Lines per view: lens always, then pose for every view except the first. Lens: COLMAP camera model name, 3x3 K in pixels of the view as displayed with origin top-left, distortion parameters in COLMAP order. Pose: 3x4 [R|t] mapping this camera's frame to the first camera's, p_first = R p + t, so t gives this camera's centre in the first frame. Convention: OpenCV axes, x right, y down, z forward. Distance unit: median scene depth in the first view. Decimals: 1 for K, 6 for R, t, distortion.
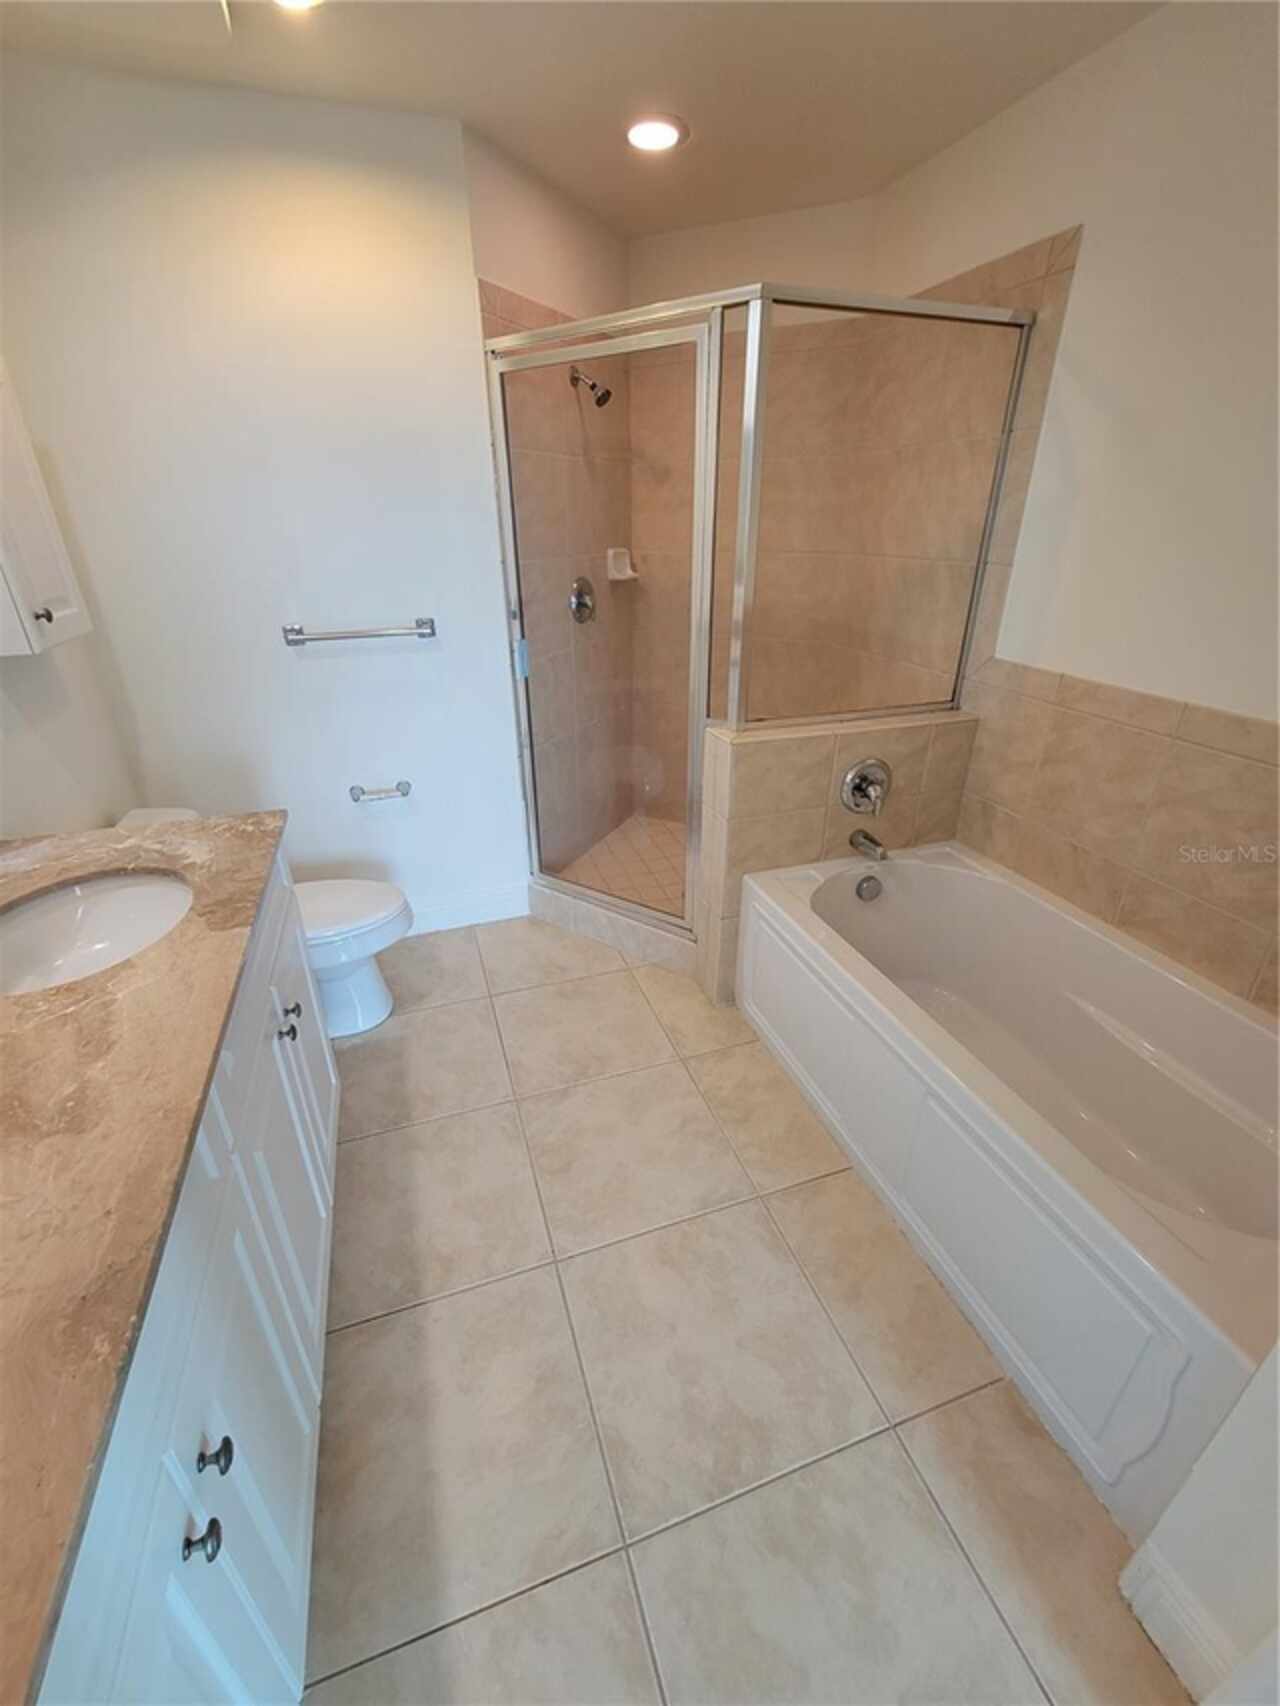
lens RADIAL K [[699.3, 0, 636.0], [0, 699.3, 849.8], [0, 0, 1]] dist [-0.000554, -0.001697]
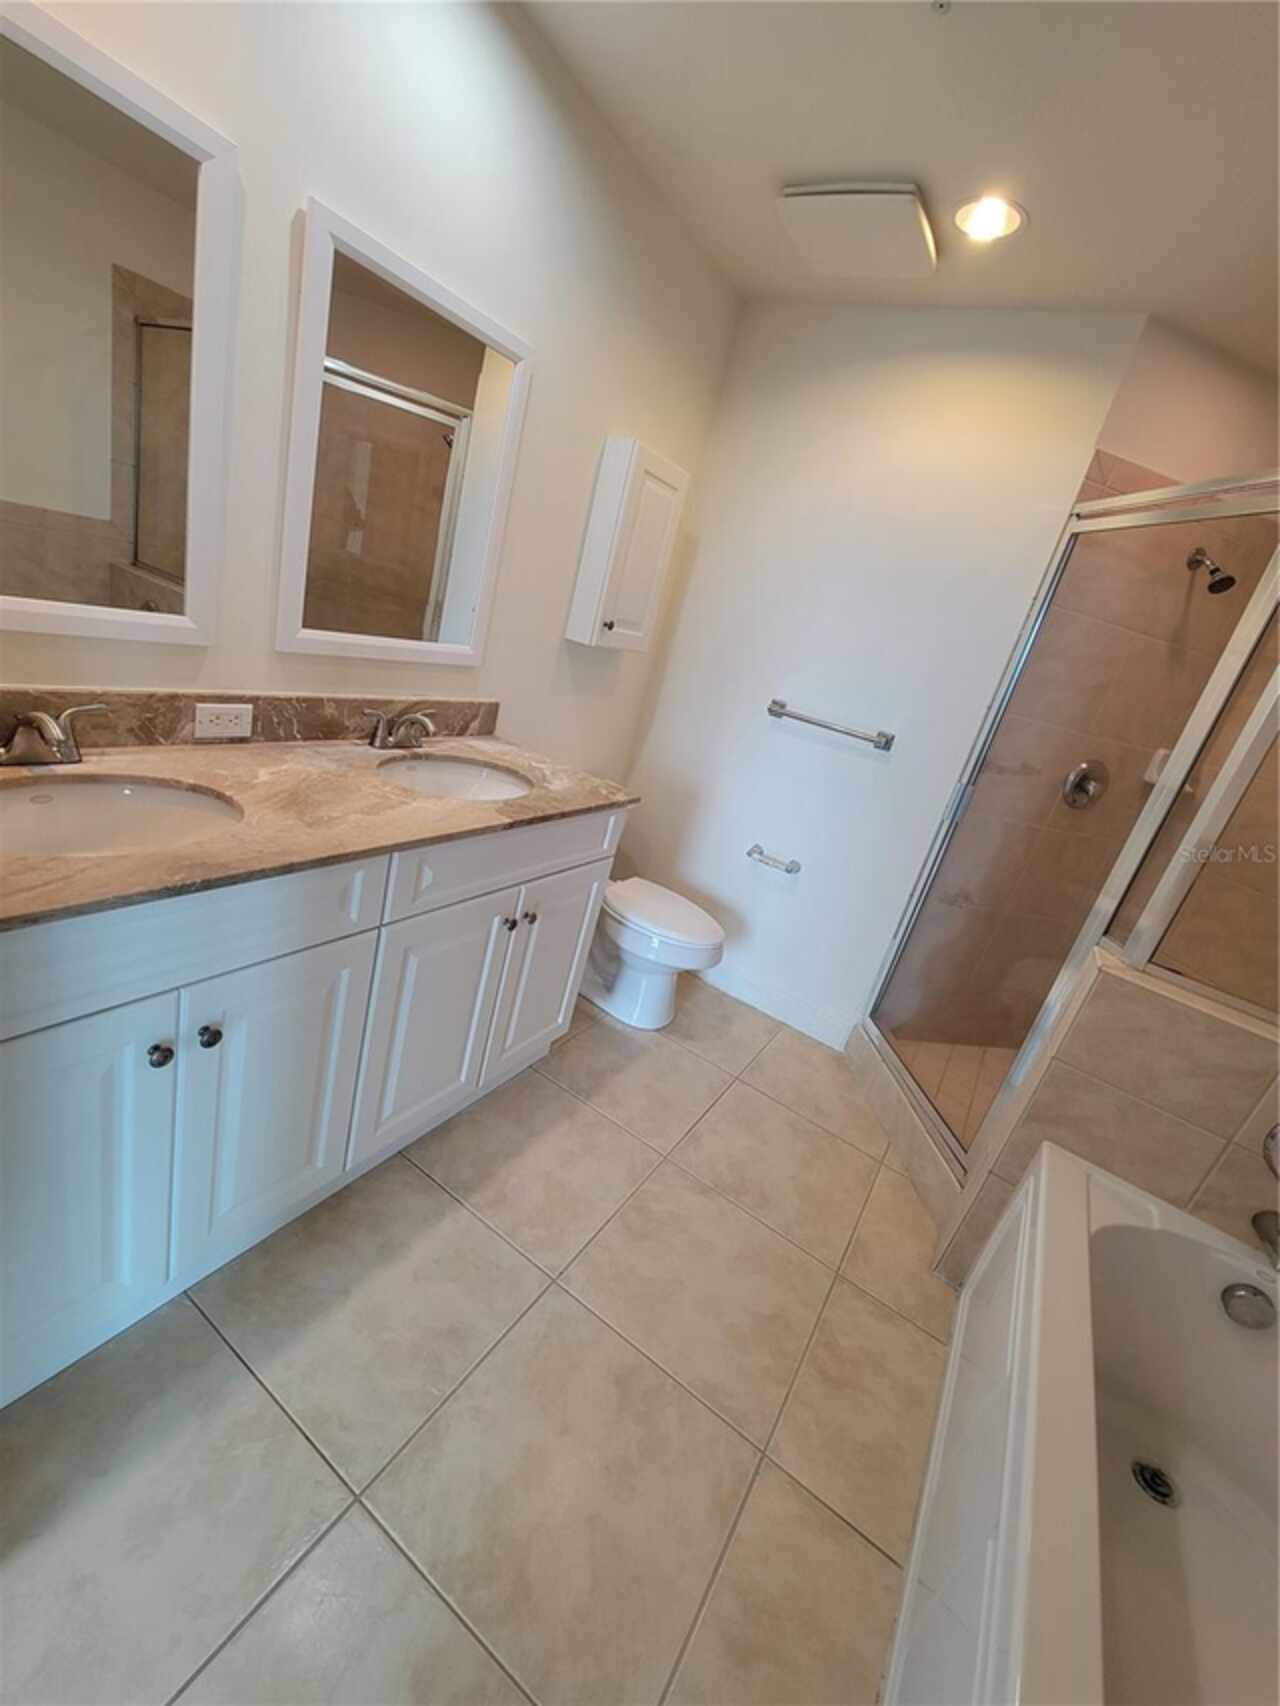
lens RADIAL K [[699.3, 0, 637.1], [0, 699.3, 853.0], [0, 0, 1]] dist [-0.000554, -0.001697]
pose [[0.610638, 0.412334, -0.676094, 0.273907], [-0.546338, 0.837387, 0.017259, 0.004811], [0.573269, 0.358837, 0.736613, 0.095115]]
